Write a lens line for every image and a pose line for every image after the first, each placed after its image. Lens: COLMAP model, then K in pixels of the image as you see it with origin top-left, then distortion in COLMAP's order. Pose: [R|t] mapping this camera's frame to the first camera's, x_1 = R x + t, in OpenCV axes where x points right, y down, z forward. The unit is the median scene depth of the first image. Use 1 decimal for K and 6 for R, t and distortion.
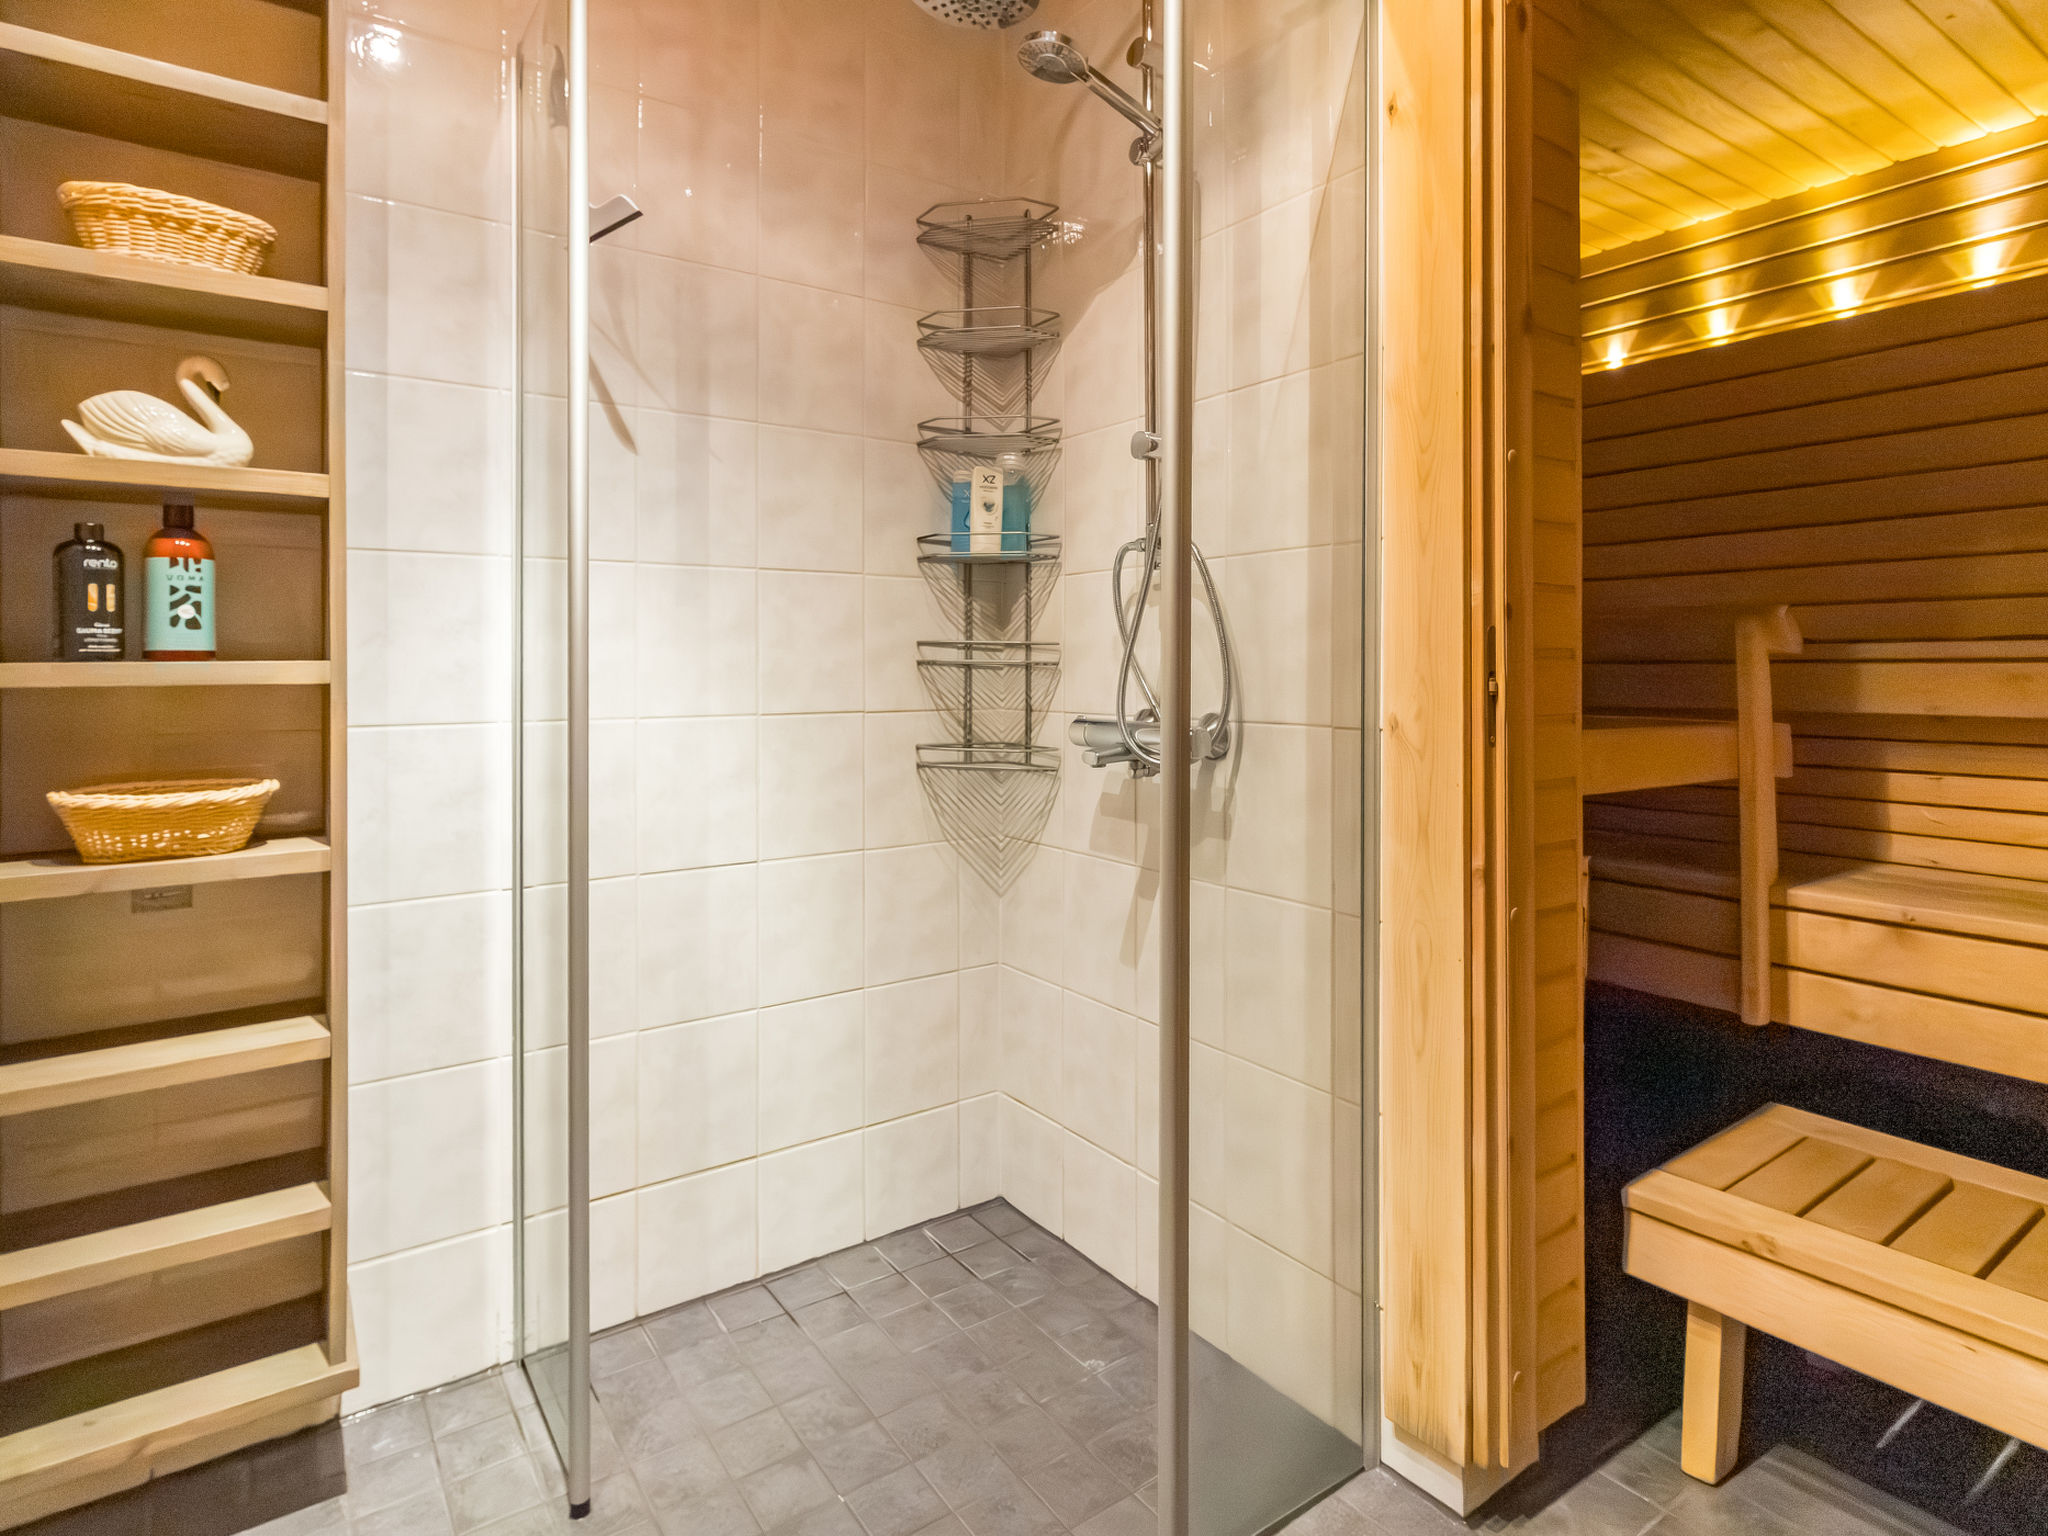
lens RADIAL K [[1099.8, 0, 1016.5], [0, 1099.8, 758.2], [0, 0, 1]] dist [0.001185, 0.000856]
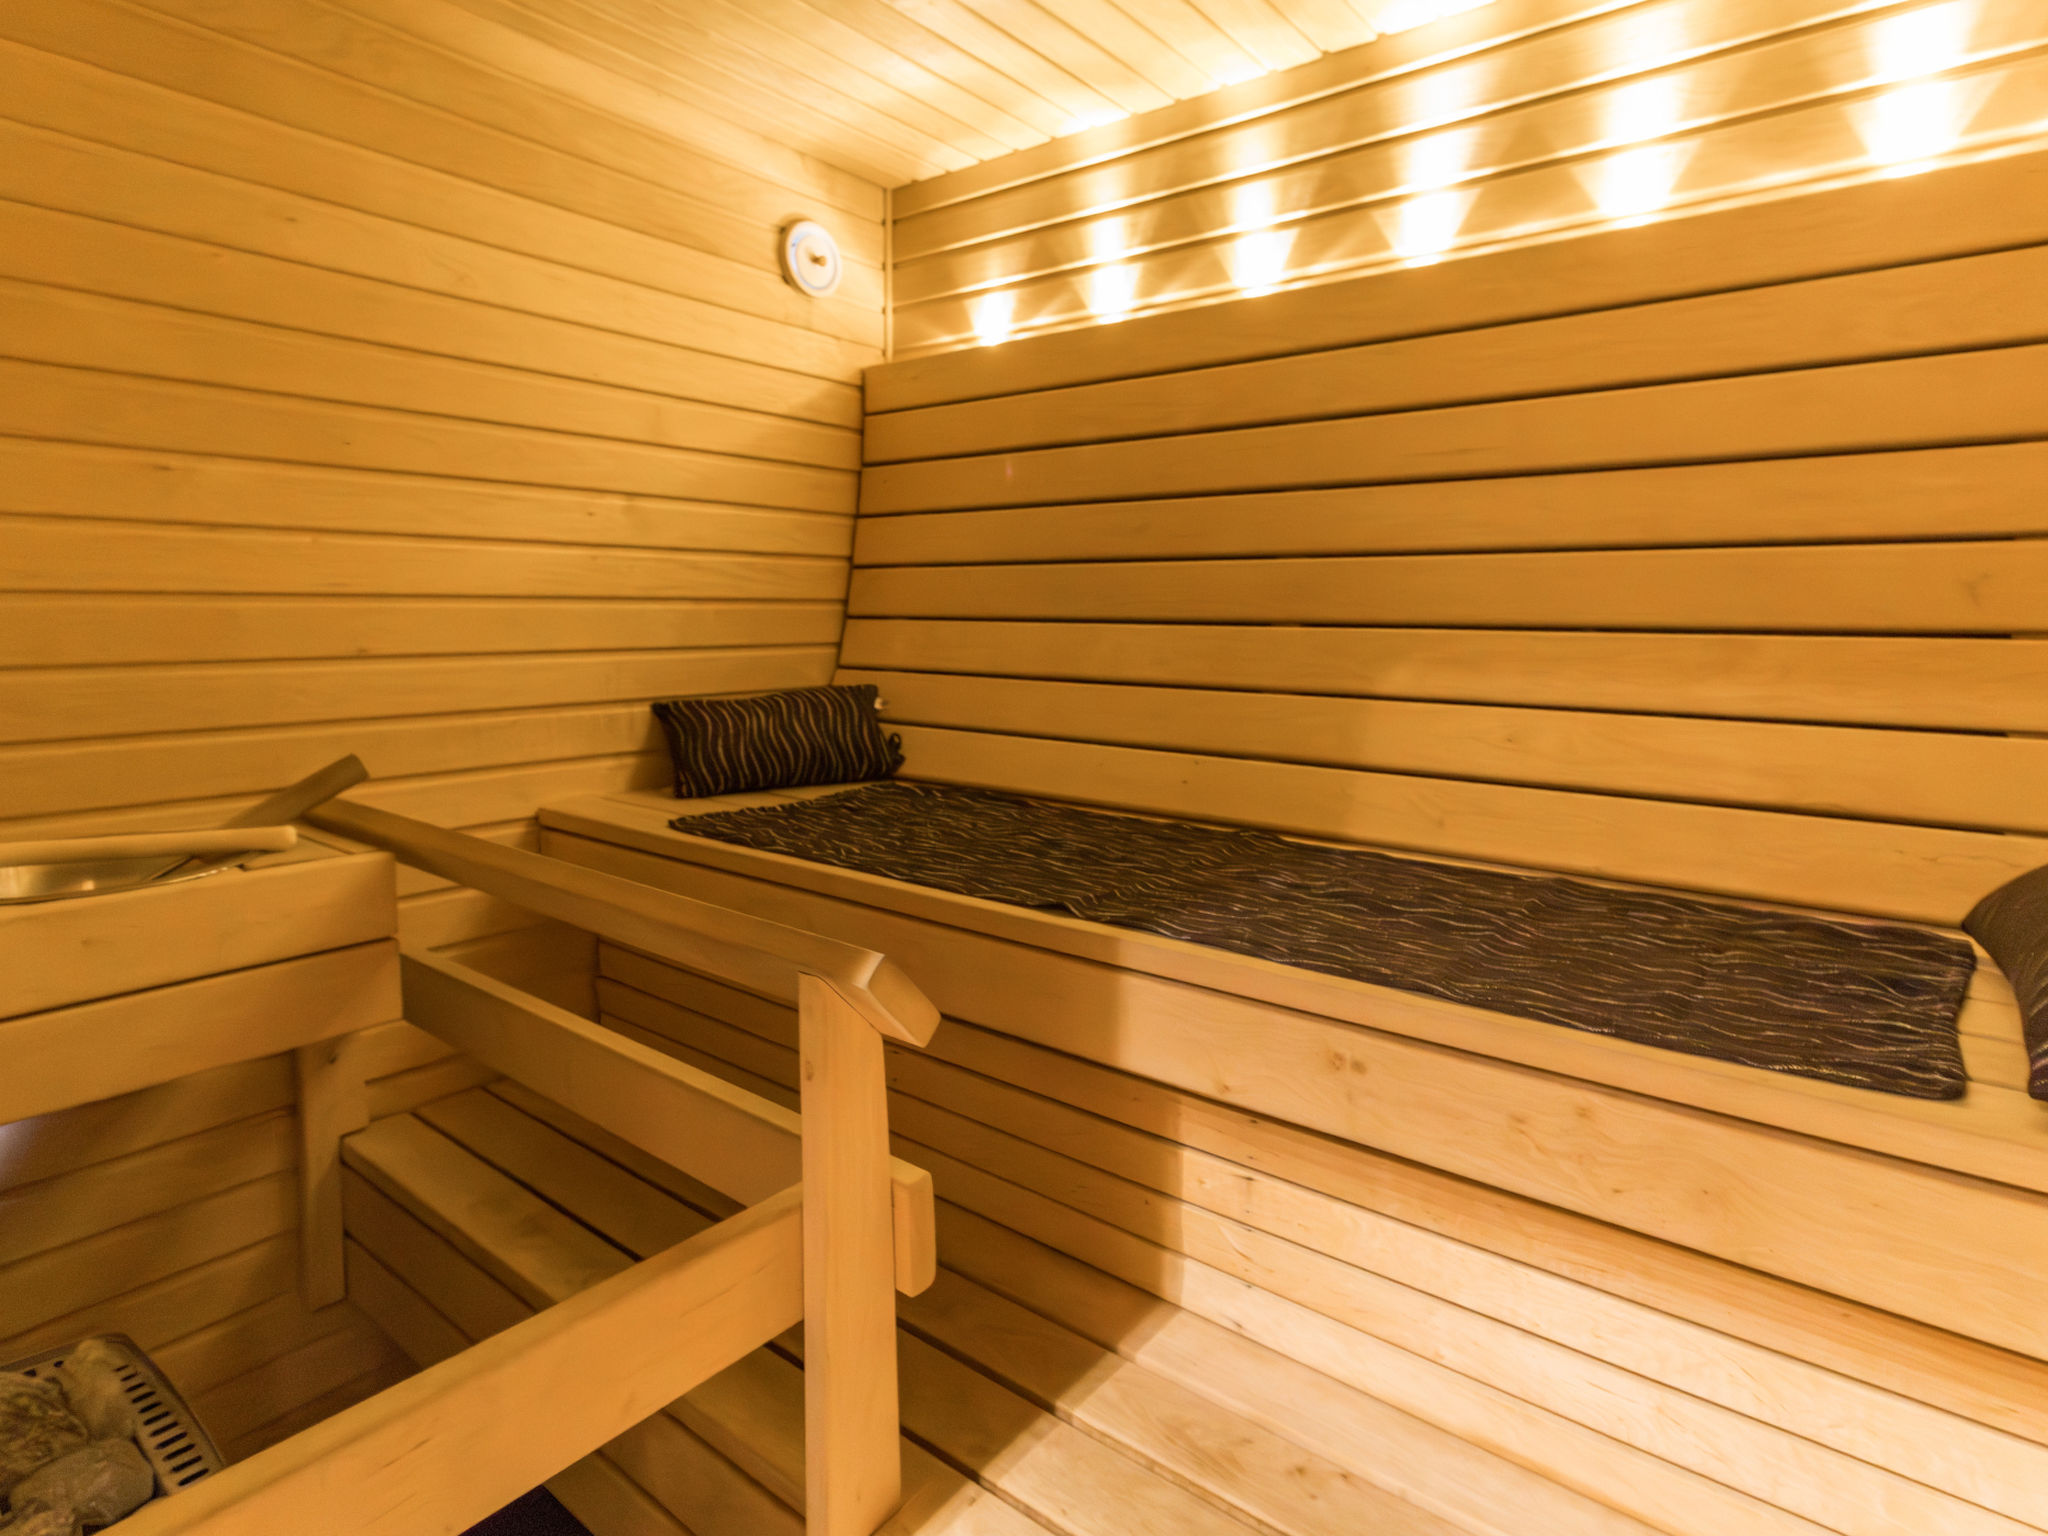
lens RADIAL K [[1099.8, 0, 1016.5], [0, 1099.8, 758.2], [0, 0, 1]] dist [0.001185, 0.000856]
pose [[0.967854, -0.012396, 0.251207, 0.437951], [-0.002092, 0.998353, 0.057328, -0.163491], [-0.251504, -0.056010, 0.966234, 0.389205]]
